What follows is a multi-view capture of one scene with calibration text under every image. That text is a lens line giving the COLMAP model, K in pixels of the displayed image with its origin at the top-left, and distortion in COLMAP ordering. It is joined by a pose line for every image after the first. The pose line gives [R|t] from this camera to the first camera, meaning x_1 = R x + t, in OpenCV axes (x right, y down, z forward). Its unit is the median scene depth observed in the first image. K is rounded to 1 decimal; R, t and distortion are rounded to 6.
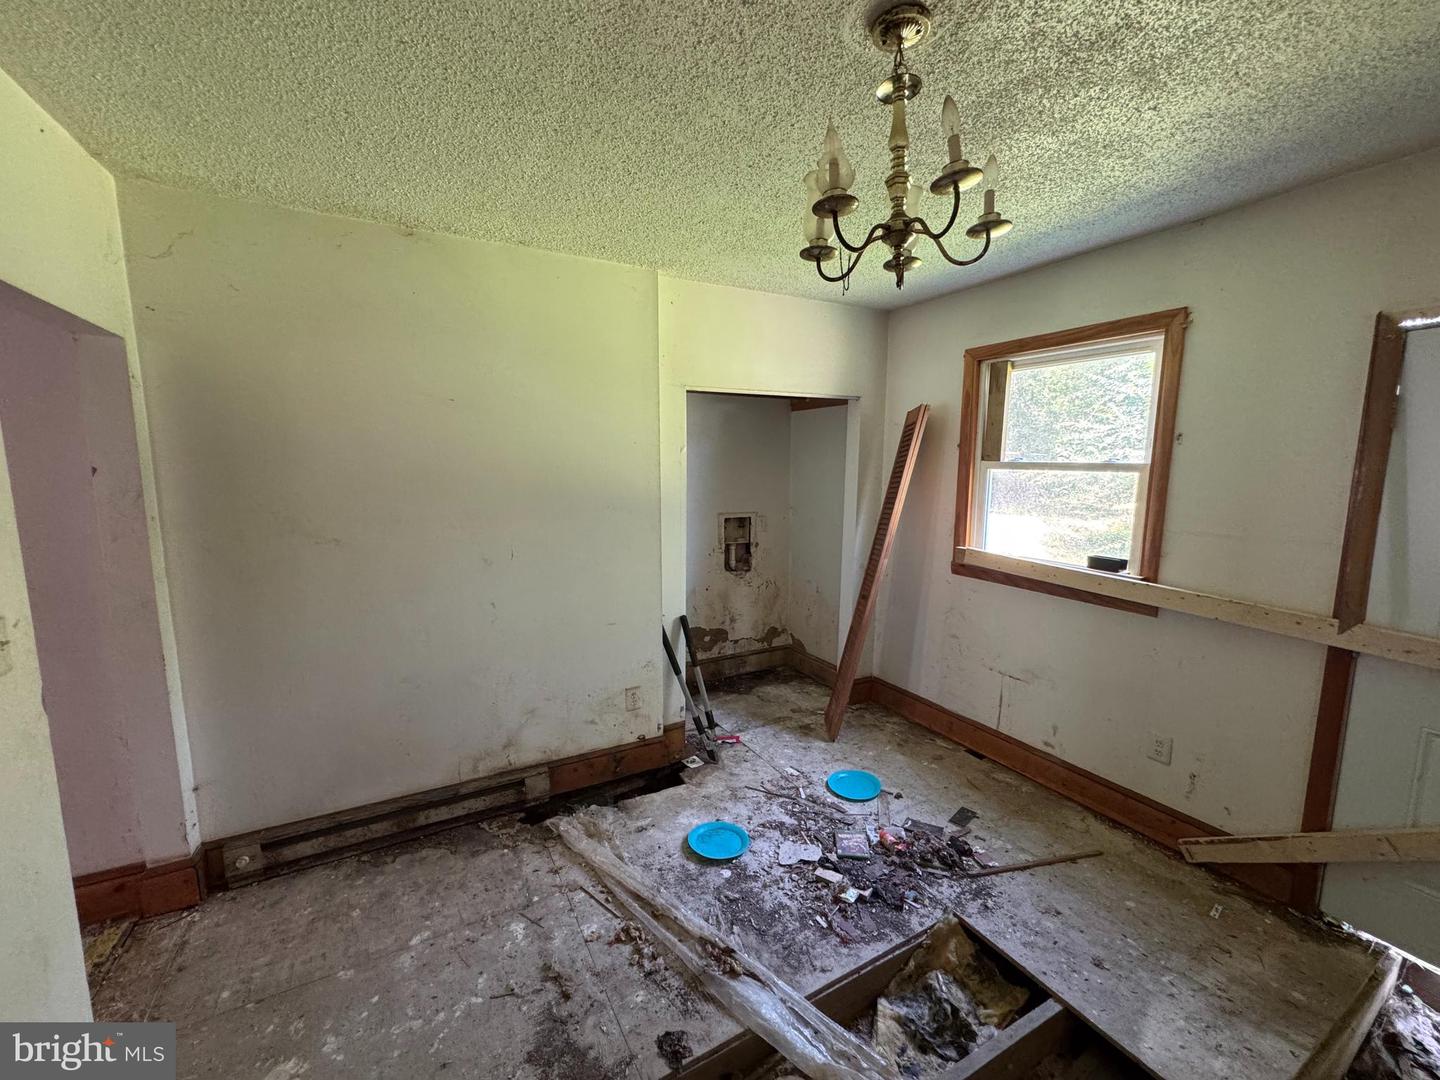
lens RADIAL K [[579.7, 0, 719.5], [0, 579.7, 540.1], [0, 0, 1]] dist [-0.002041, 0.000324]
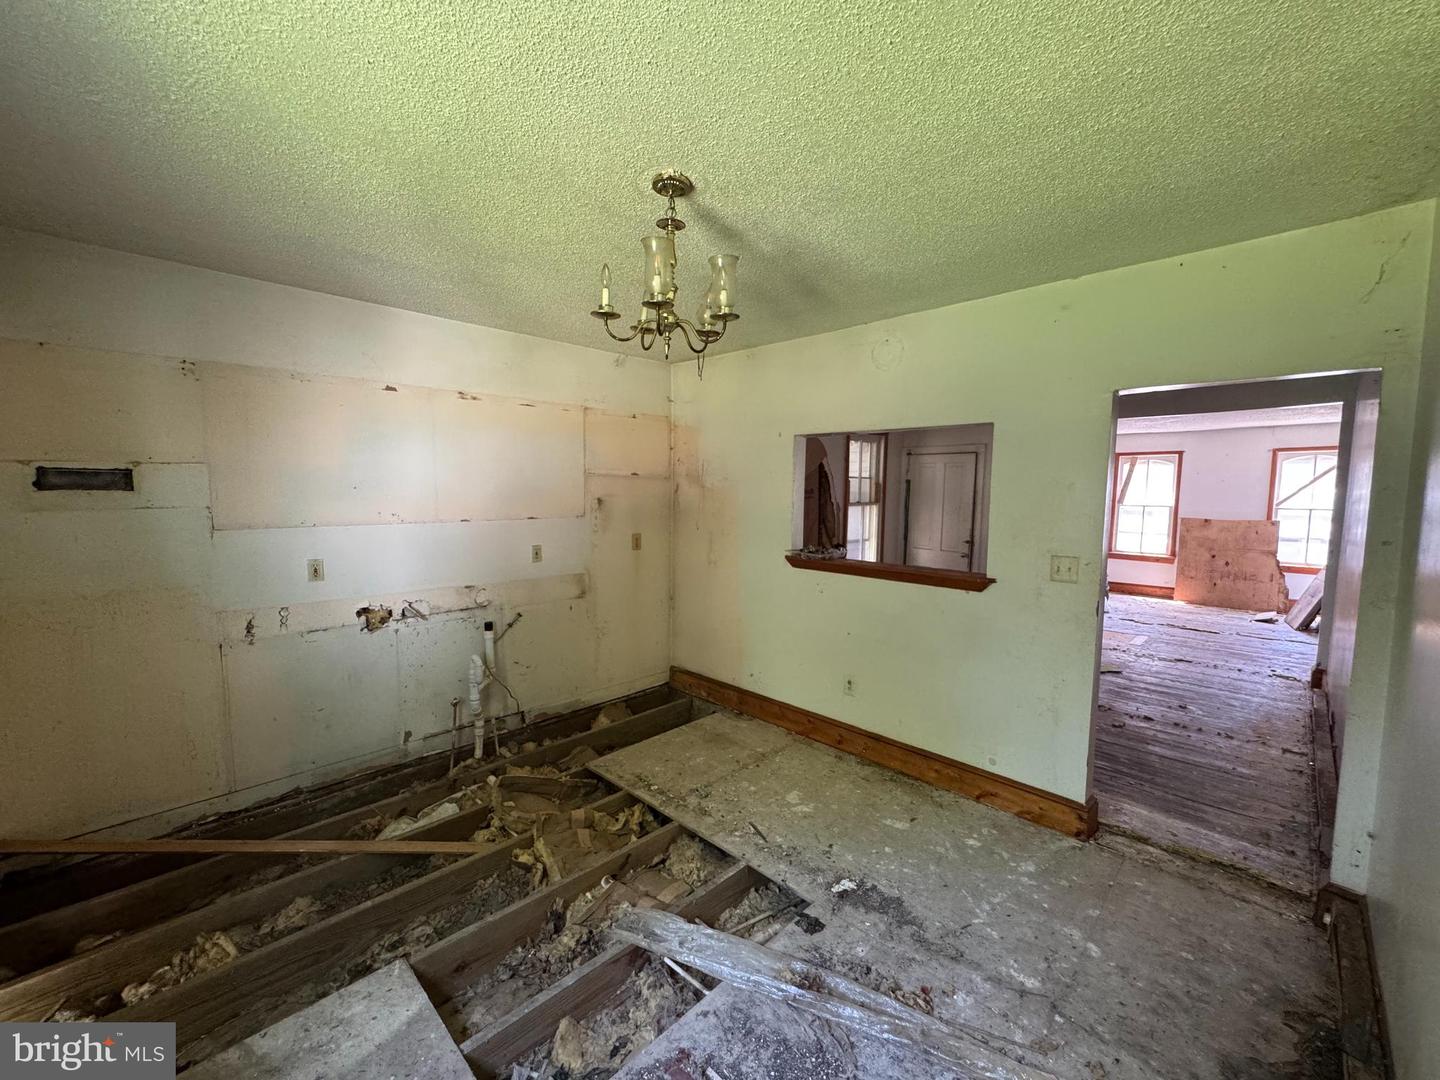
lens RADIAL K [[579.7, 0, 720.1], [0, 579.7, 539.5], [0, 0, 1]] dist [-0.002041, 0.000324]
pose [[-0.958677, 0.013346, -0.284183, 0.400116], [-0.049462, 0.975867, 0.212688, -0.202640], [0.280164, 0.217956, -0.934882, 1.661682]]
